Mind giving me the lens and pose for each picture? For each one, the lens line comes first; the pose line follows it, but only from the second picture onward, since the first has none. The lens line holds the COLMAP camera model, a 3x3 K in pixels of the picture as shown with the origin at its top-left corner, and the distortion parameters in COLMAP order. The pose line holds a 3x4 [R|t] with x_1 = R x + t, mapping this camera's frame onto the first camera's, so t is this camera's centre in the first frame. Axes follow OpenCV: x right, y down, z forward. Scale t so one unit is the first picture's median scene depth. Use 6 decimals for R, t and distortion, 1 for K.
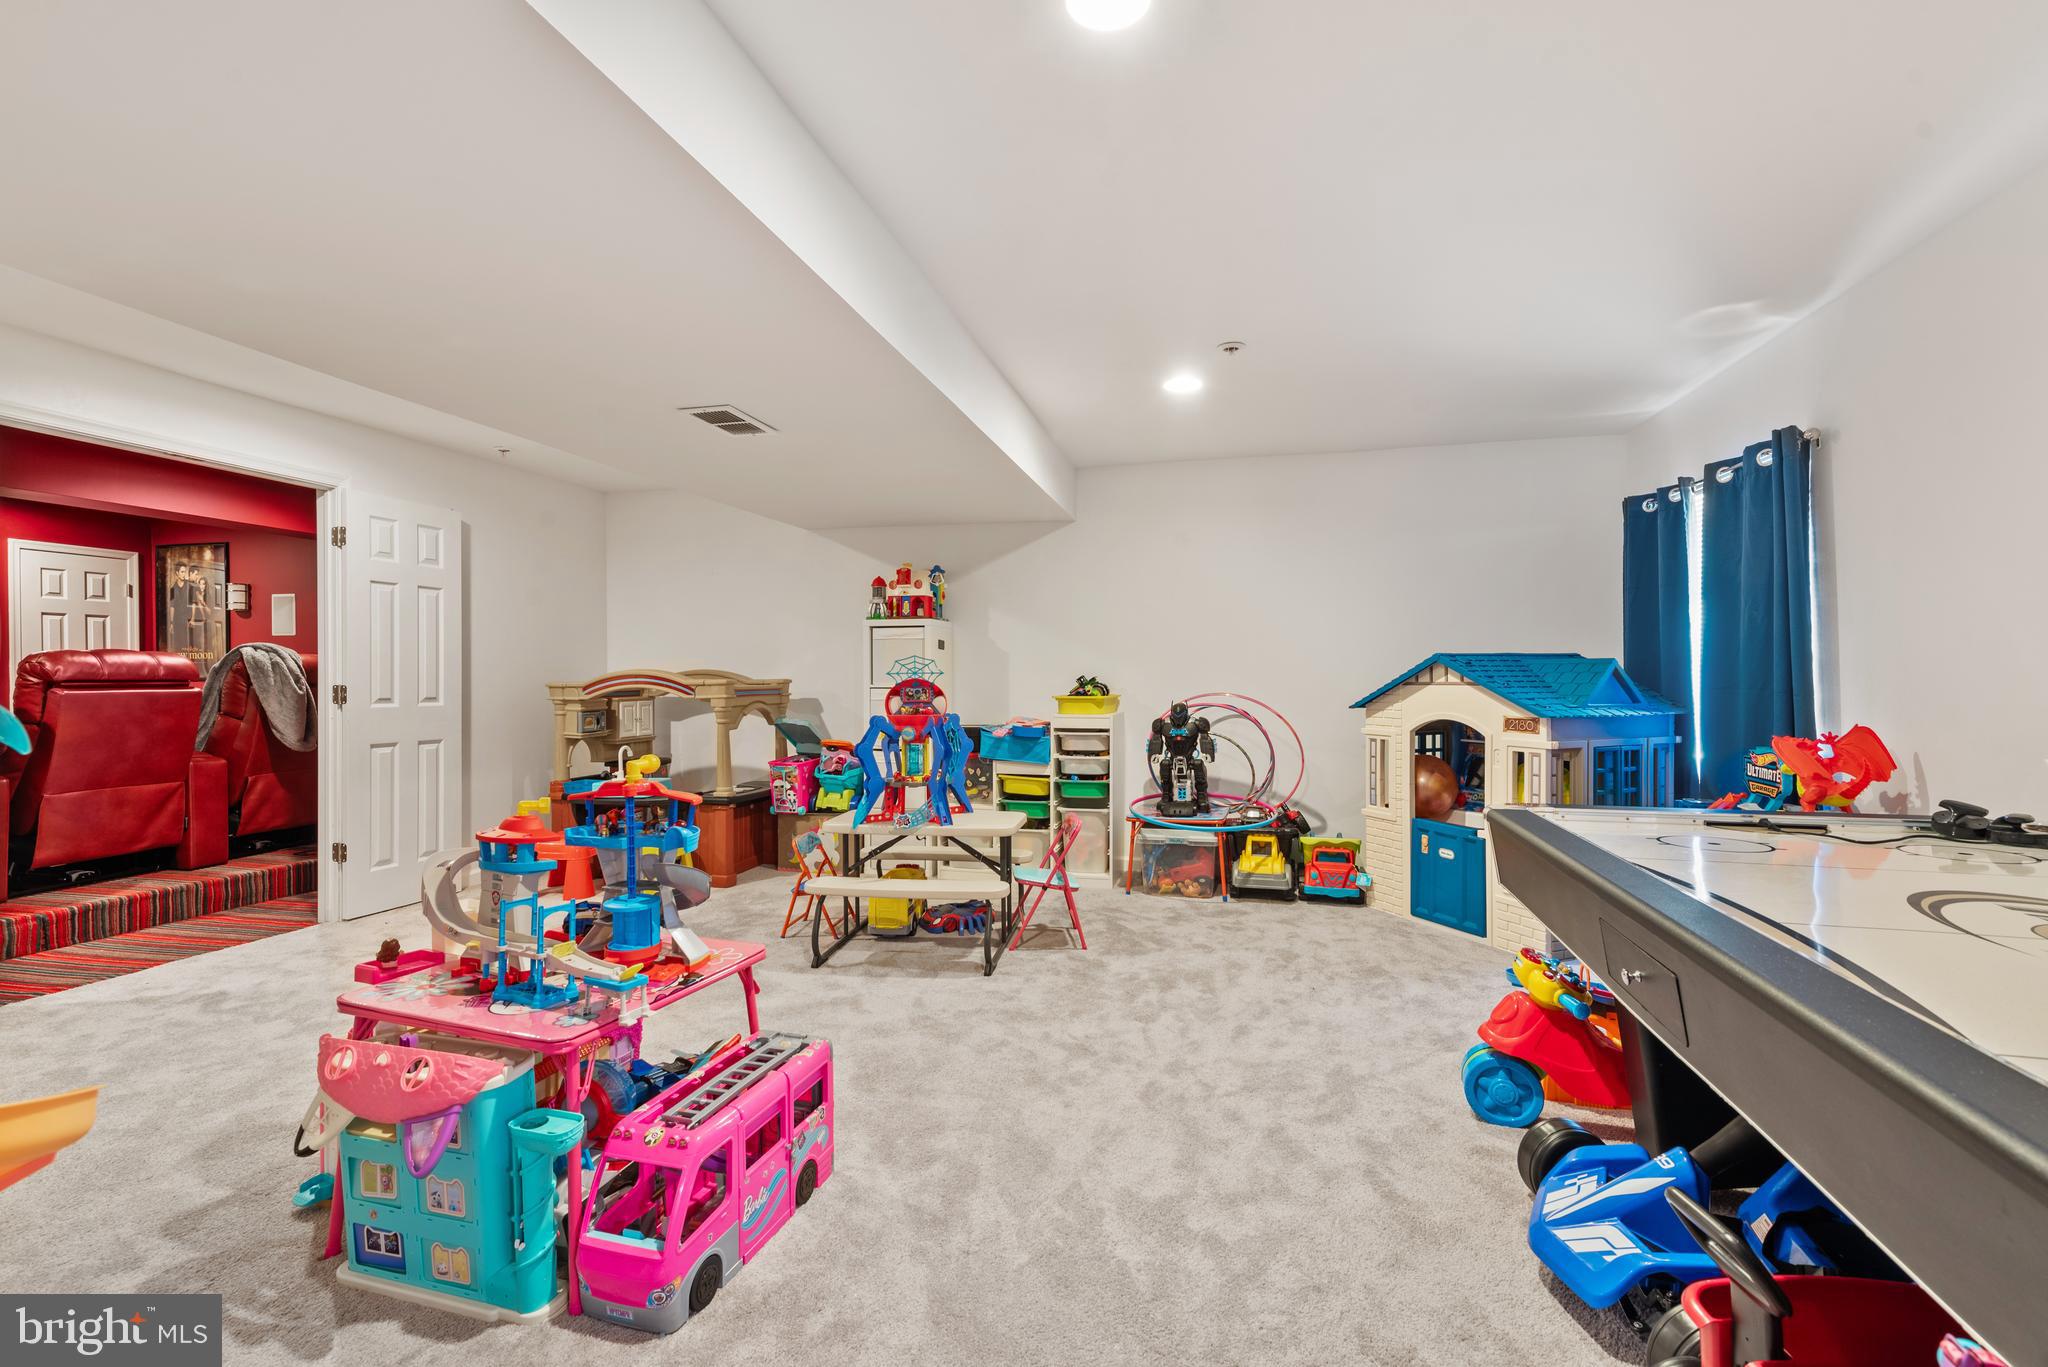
lens RADIAL K [[935.5, 0, 1020.1], [0, 935.5, 684.9], [0, 0, 1]] dist [0.018434, 0.000140]
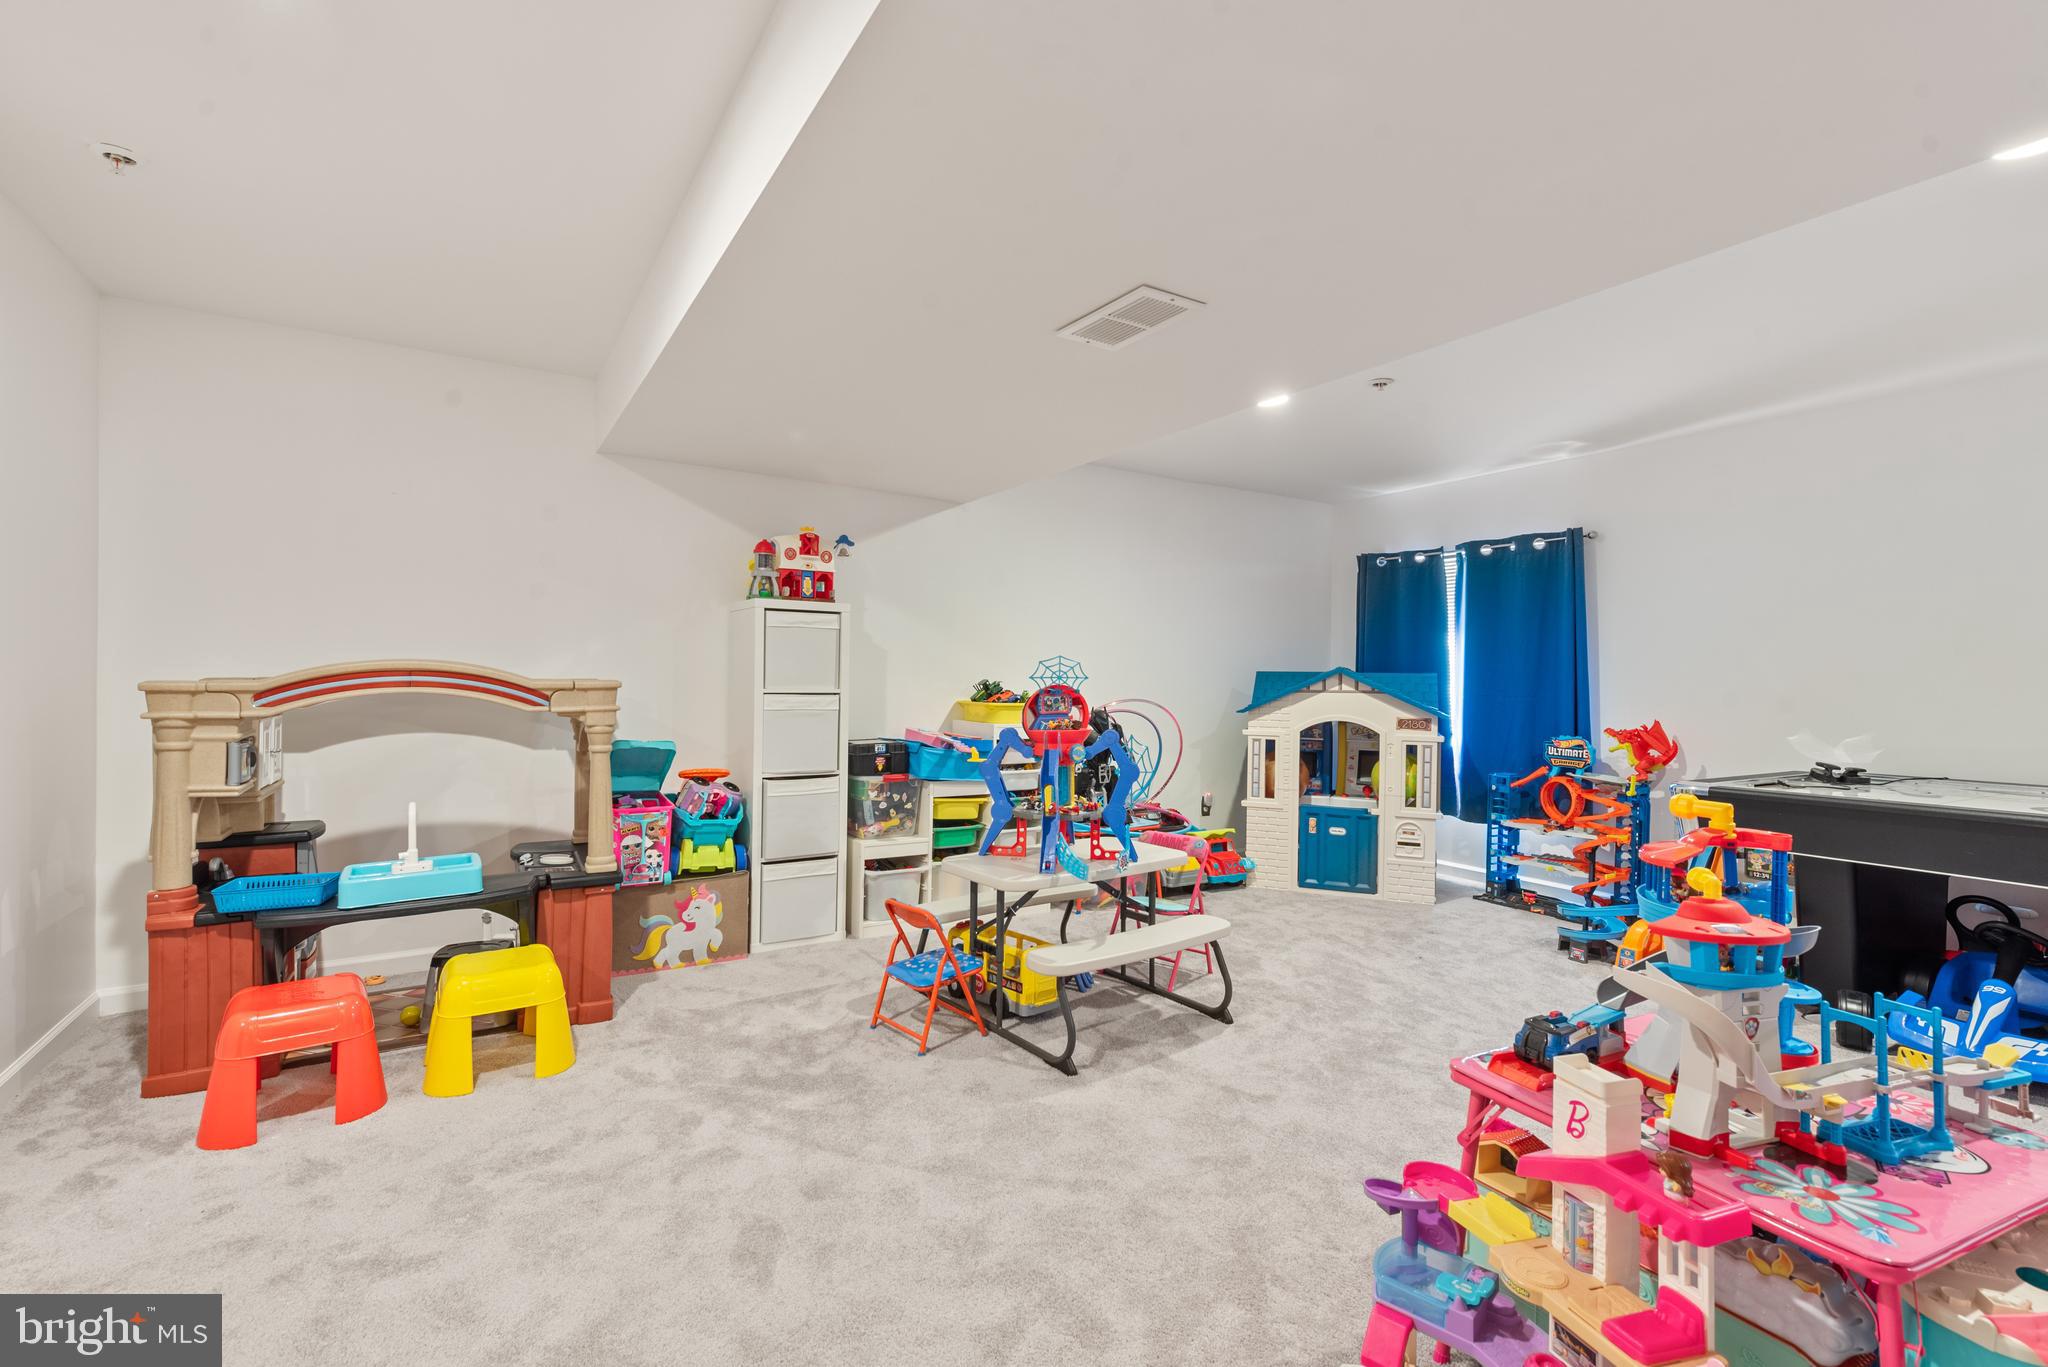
lens RADIAL K [[935.5, 0, 1020.6], [0, 935.5, 676.6], [0, 0, 1]] dist [0.018434, 0.000140]
pose [[0.678618, 0.013520, 0.734367, -0.689263], [-0.008300, 0.999908, -0.010739, -0.004044], [-0.734445, 0.001192, 0.678667, 0.455405]]
